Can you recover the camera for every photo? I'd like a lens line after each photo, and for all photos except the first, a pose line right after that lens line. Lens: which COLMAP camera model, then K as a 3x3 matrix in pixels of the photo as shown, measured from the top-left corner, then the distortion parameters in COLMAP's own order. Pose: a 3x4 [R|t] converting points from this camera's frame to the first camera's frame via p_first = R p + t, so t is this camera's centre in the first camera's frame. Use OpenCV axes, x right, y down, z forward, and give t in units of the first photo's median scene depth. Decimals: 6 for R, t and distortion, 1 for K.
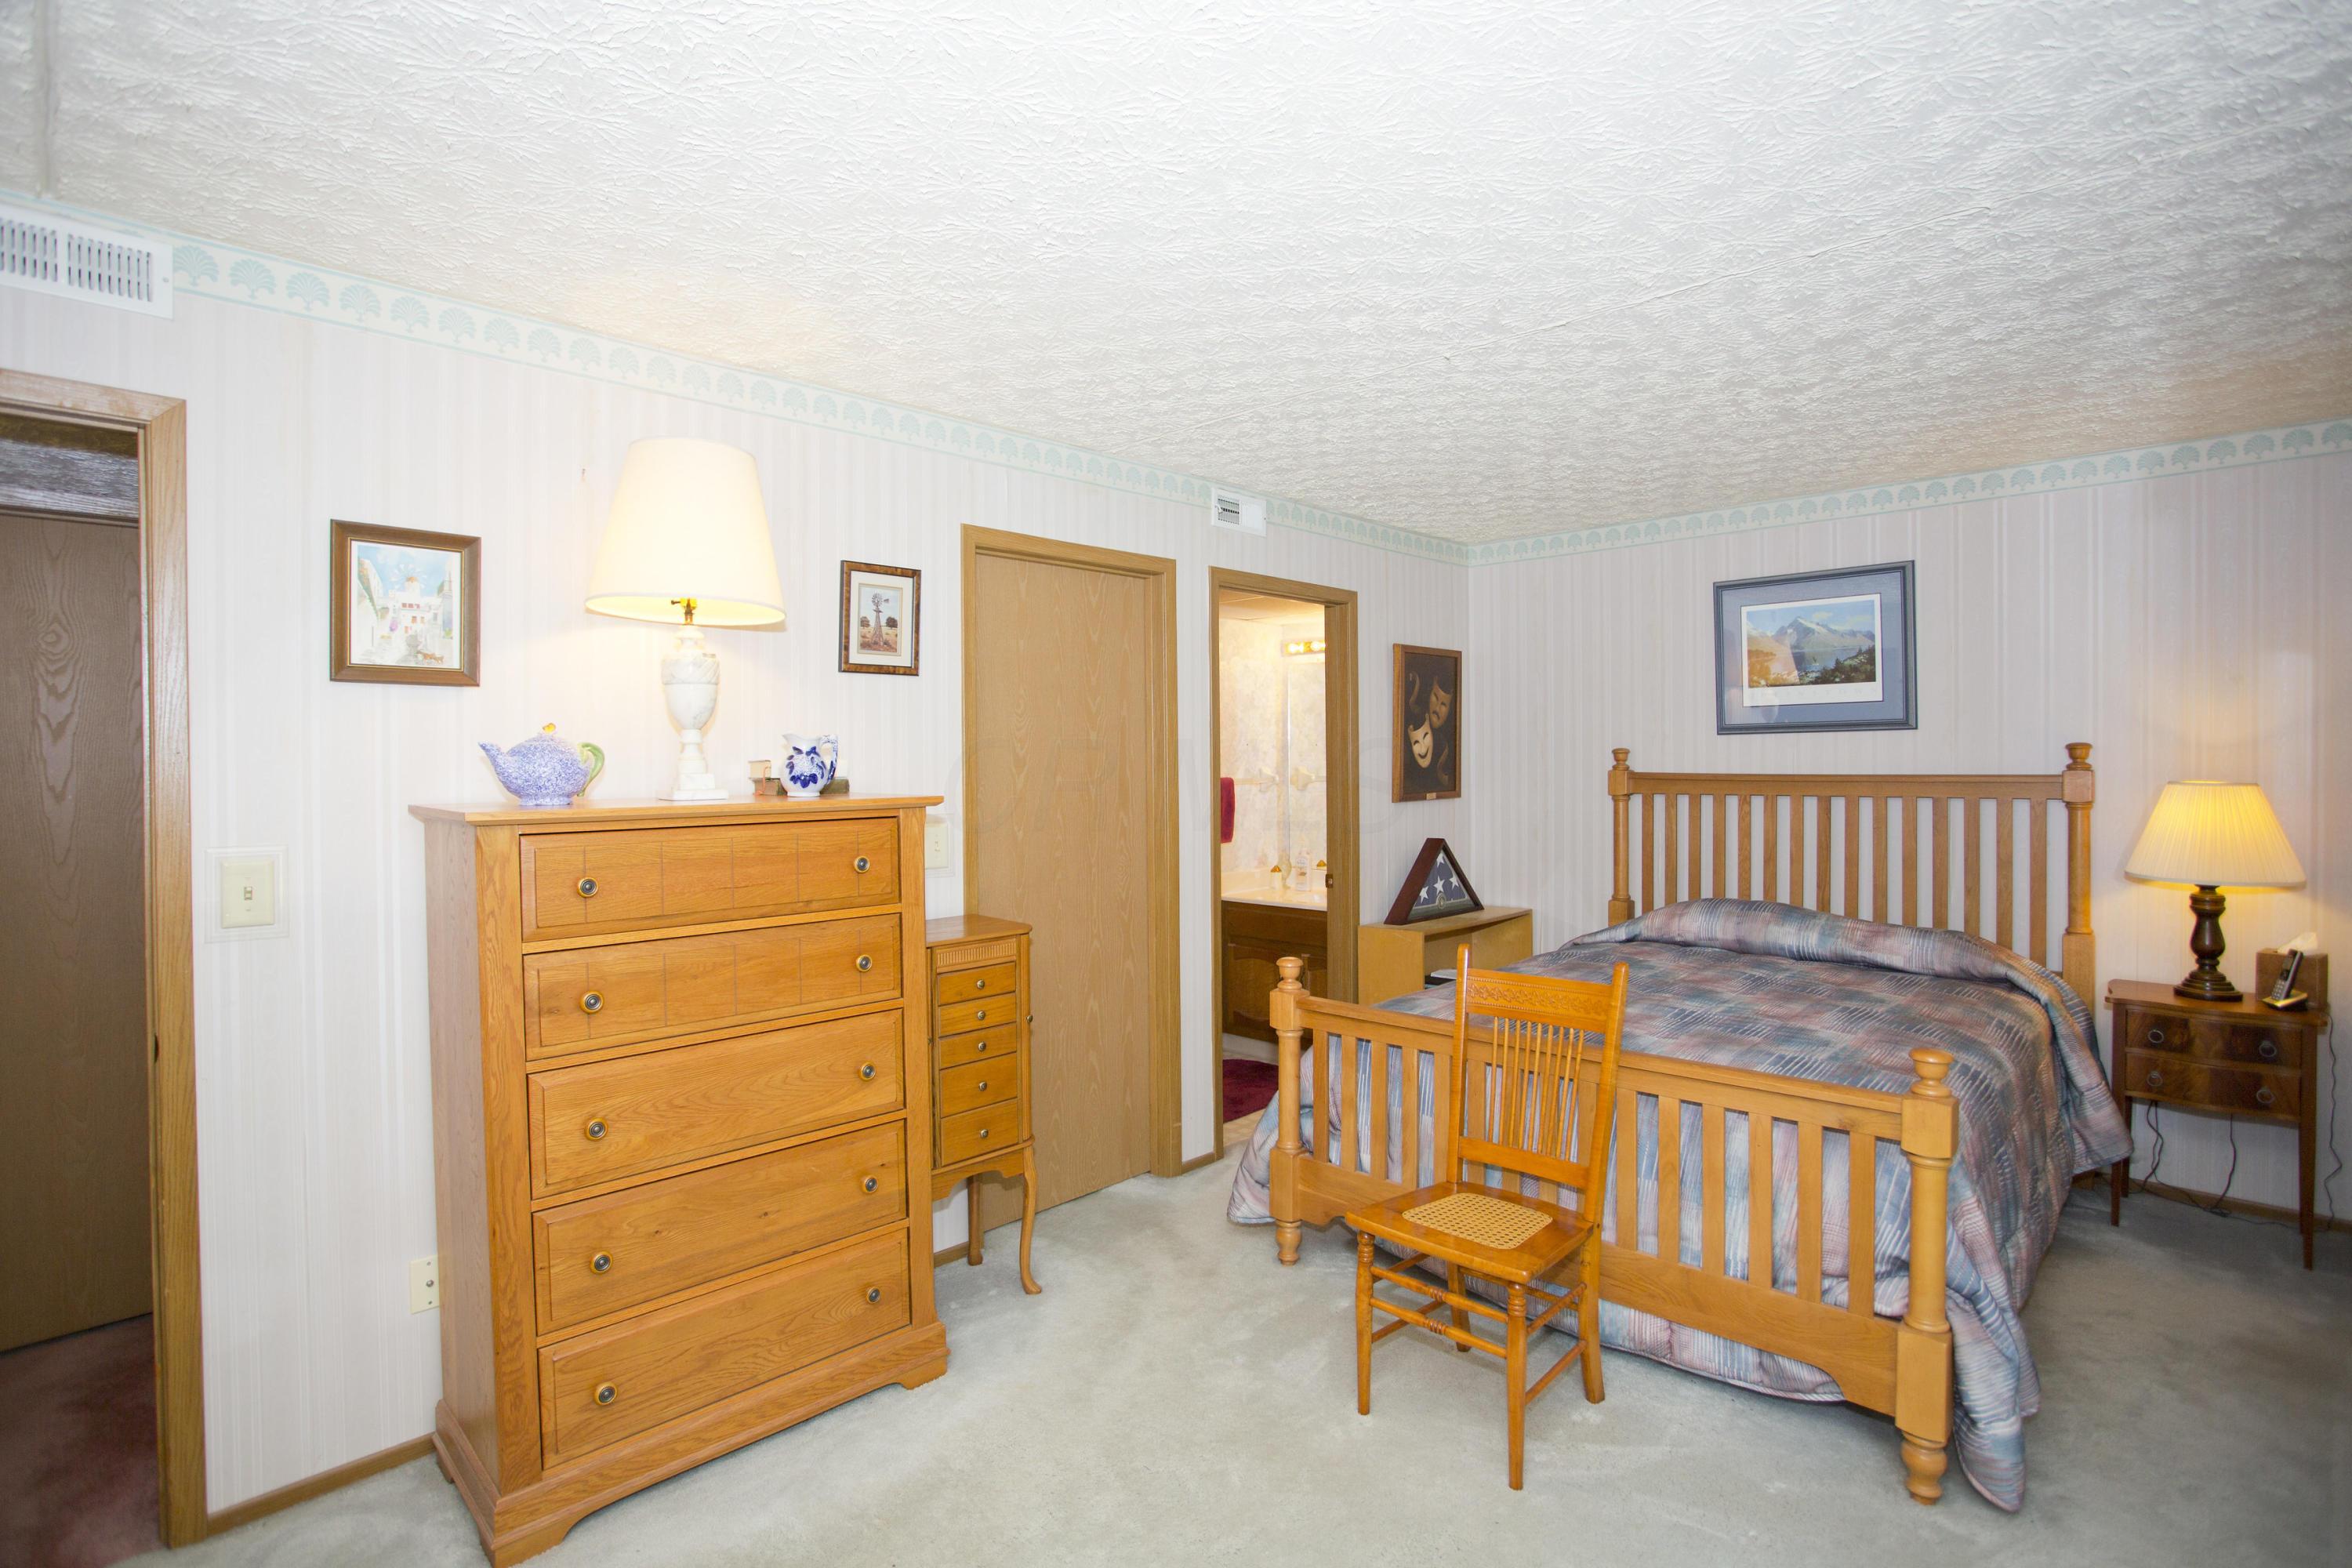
lens RADIAL K [[1154.0, 0, 1176.0], [0, 1154.0, 784.0], [0, 0, 1]] dist [-0.001110, 0.000141]
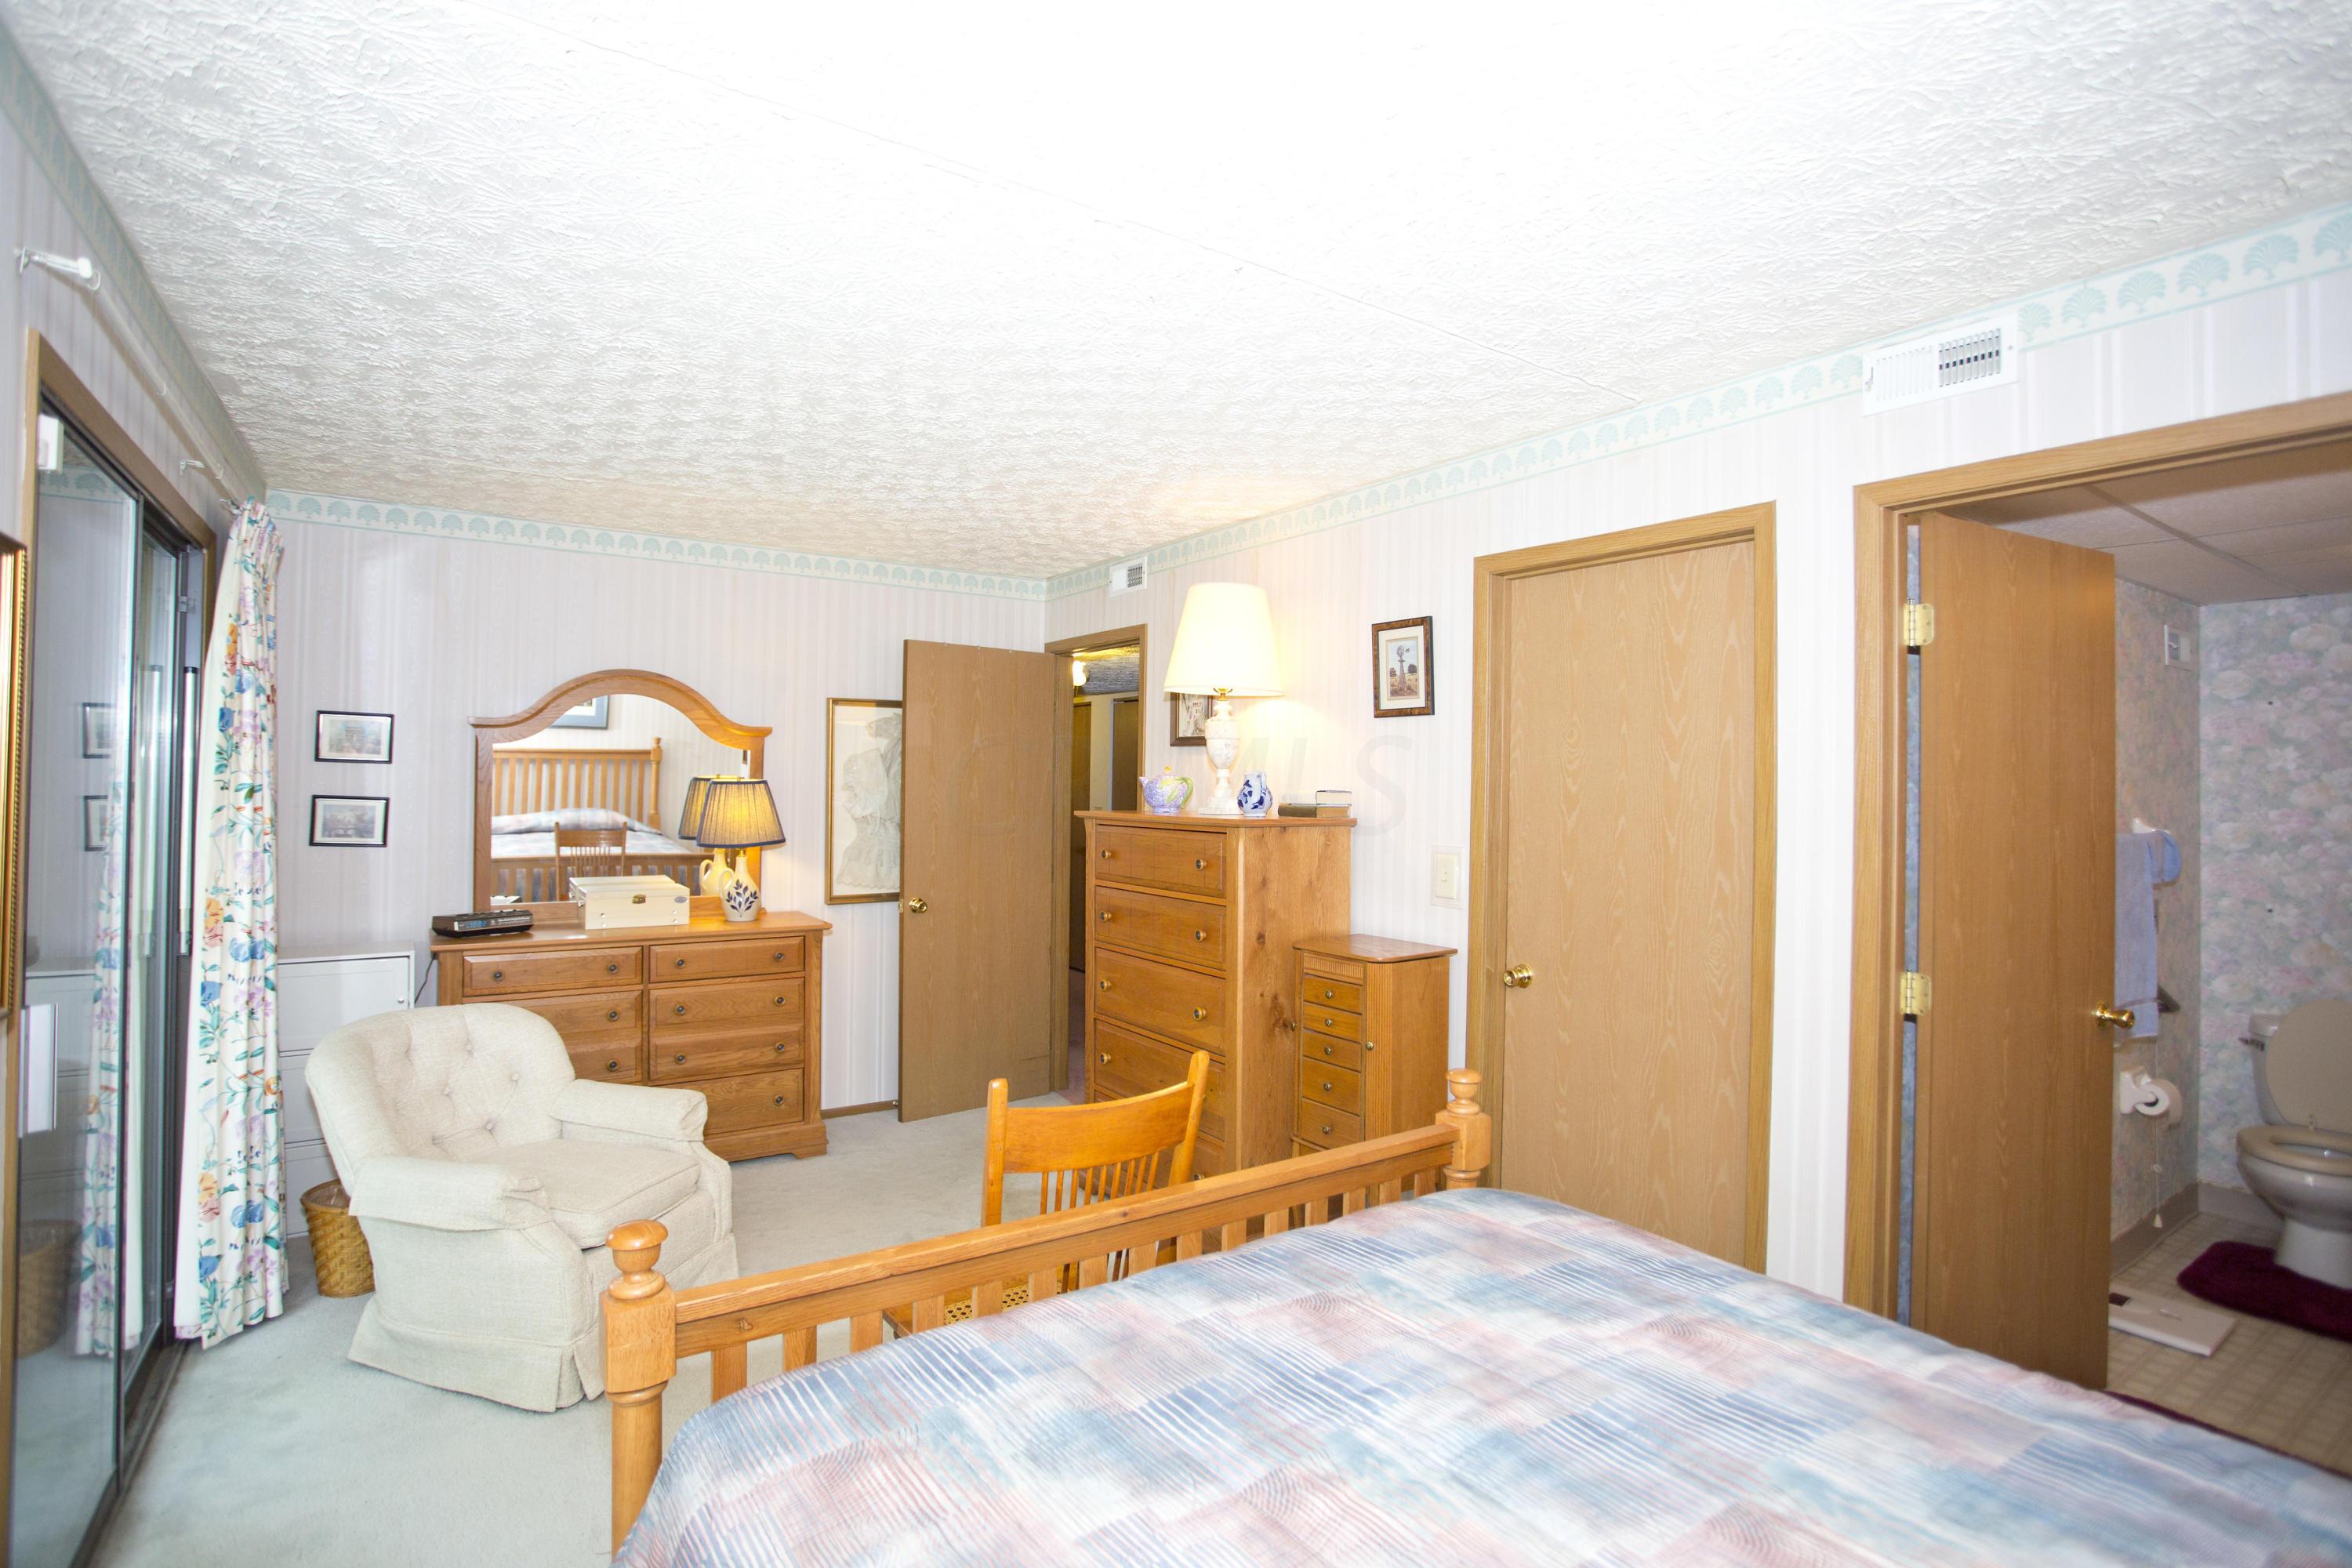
lens RADIAL K [[1154.0, 0, 1176.0], [0, 1154.0, 784.0], [0, 0, 1]] dist [-0.001110, 0.000141]
pose [[-0.180421, 0.013859, -0.983492, 0.779549], [-0.025474, 0.999499, 0.018757, -0.039012], [0.983260, 0.028438, -0.179977, 0.860143]]
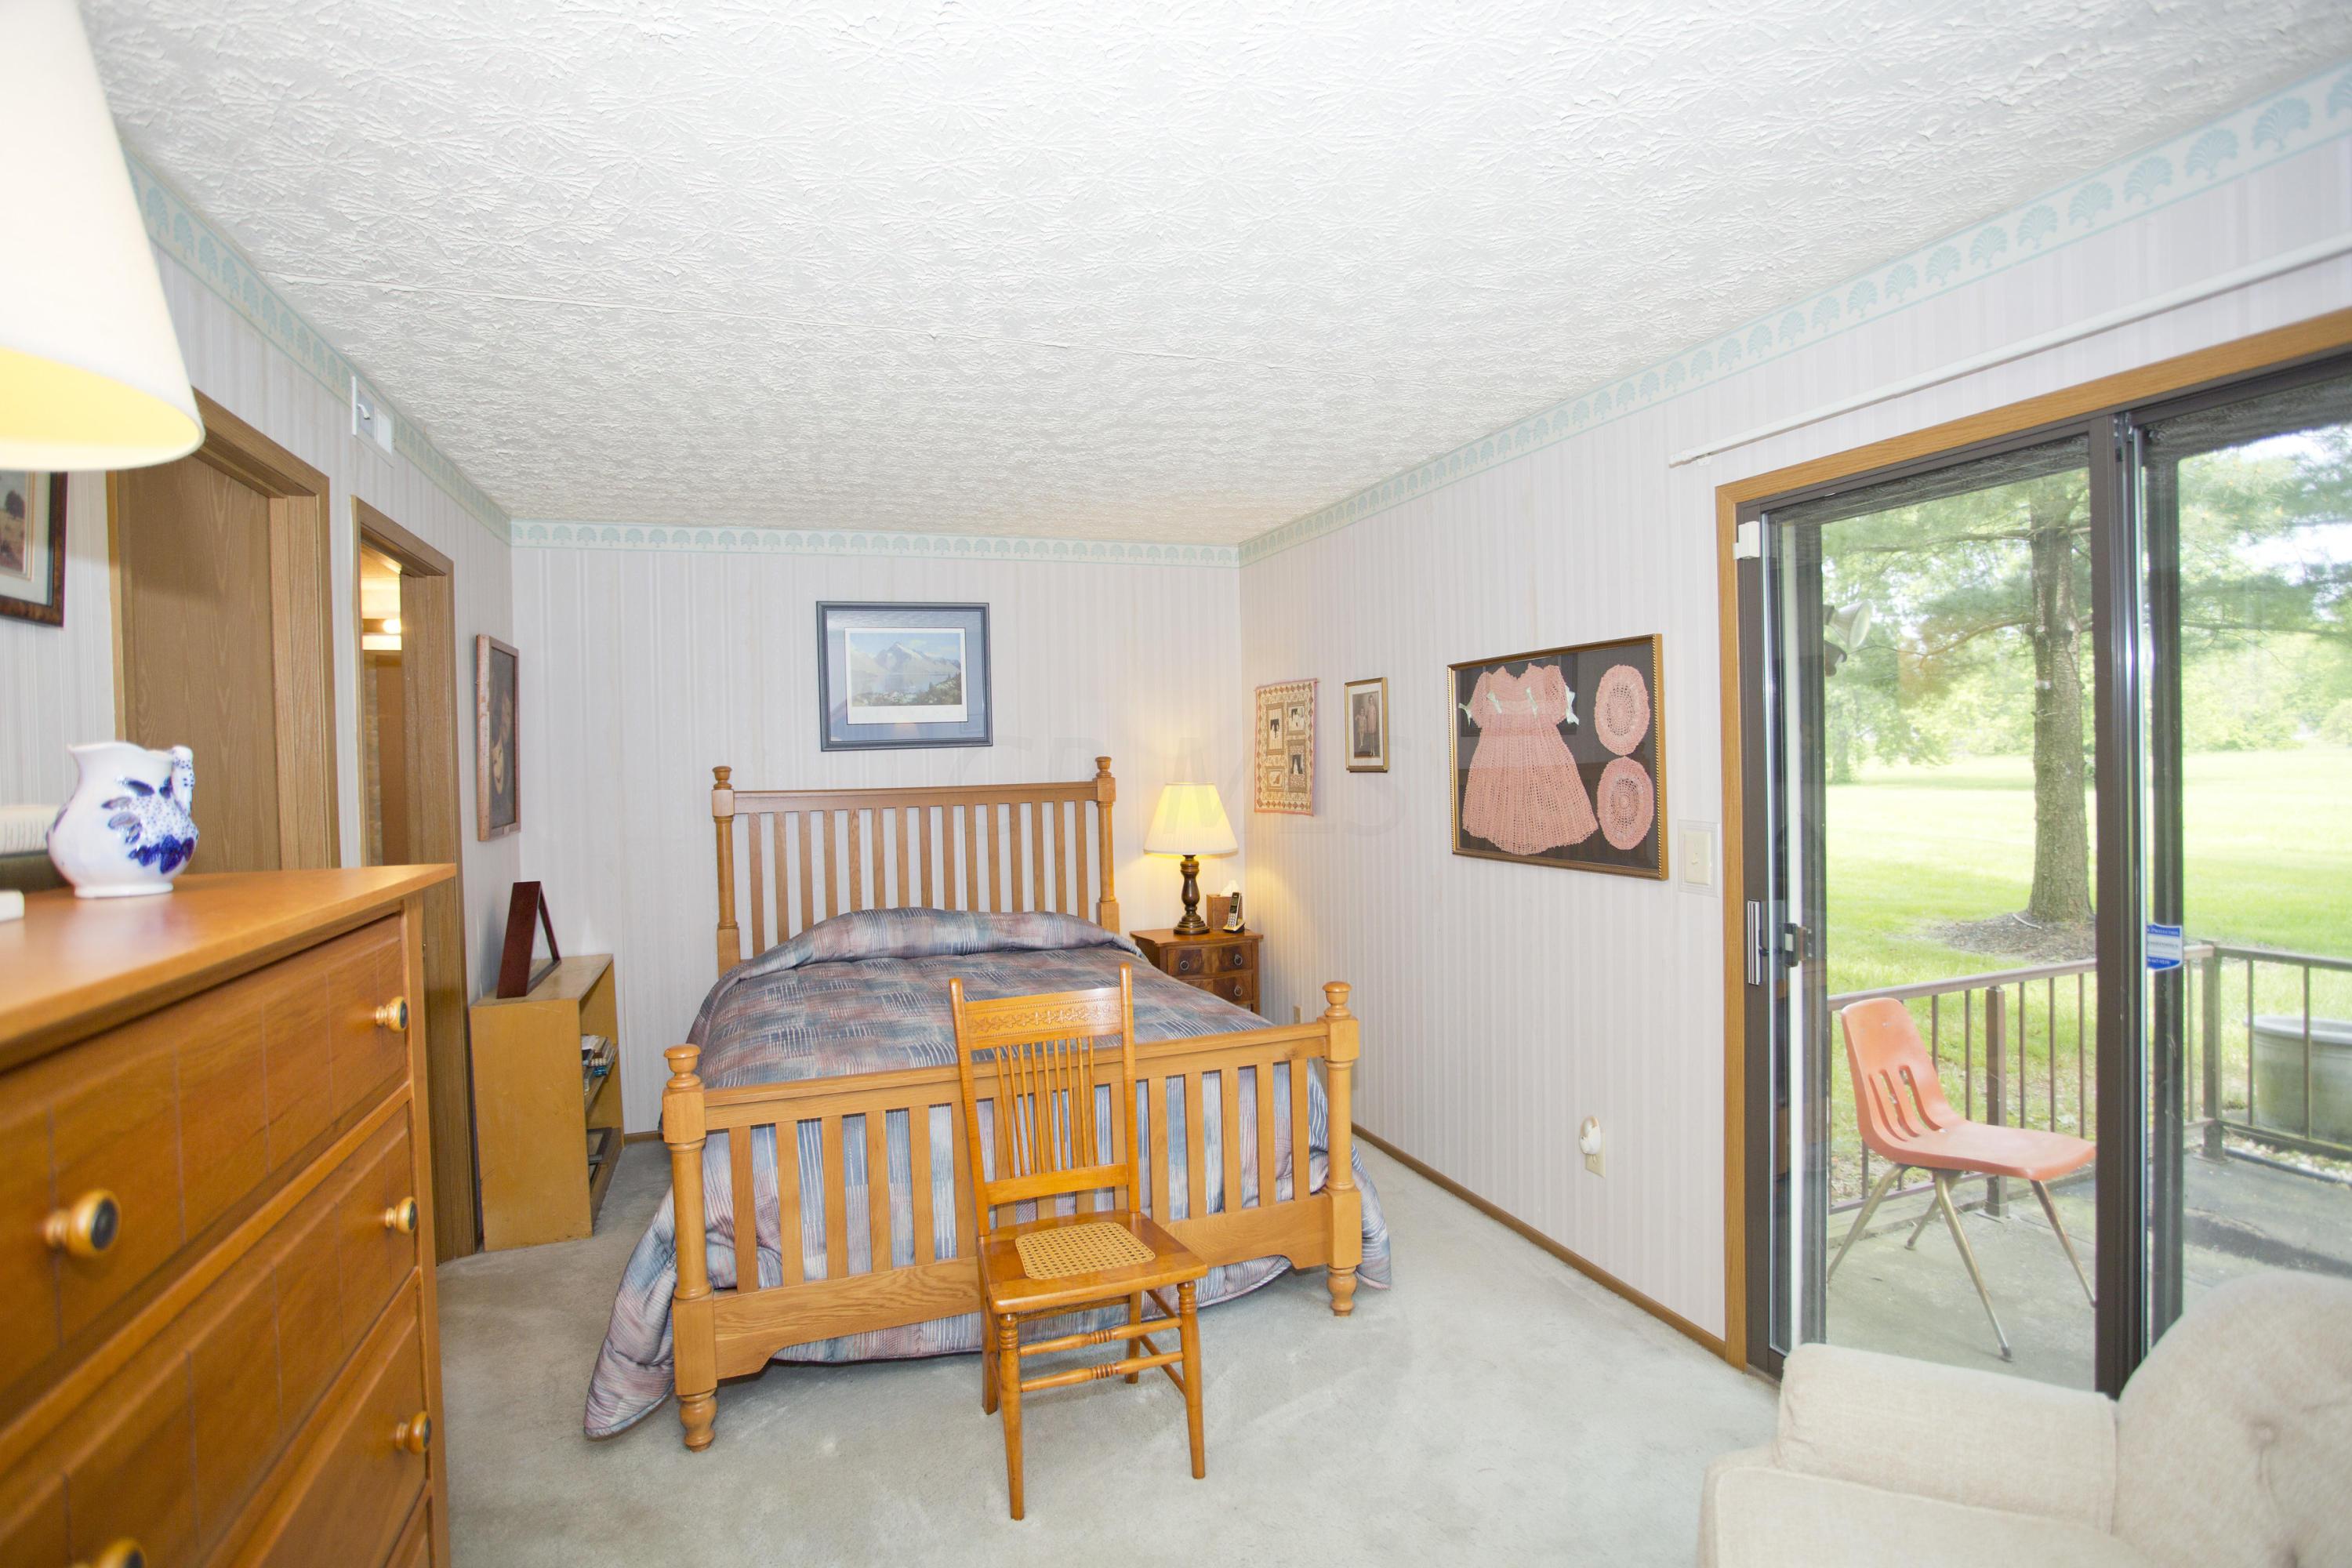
lens RADIAL K [[1188.7, 0, 1163.6], [0, 1188.7, 775.8], [0, 0, 1]] dist [-0.001798, 0.000370]
pose [[0.455285, -0.019964, 0.890122, -0.398237], [0.040660, 0.999172, 0.001612, -0.013289], [-0.889417, 0.035459, 0.455720, 0.318122]]
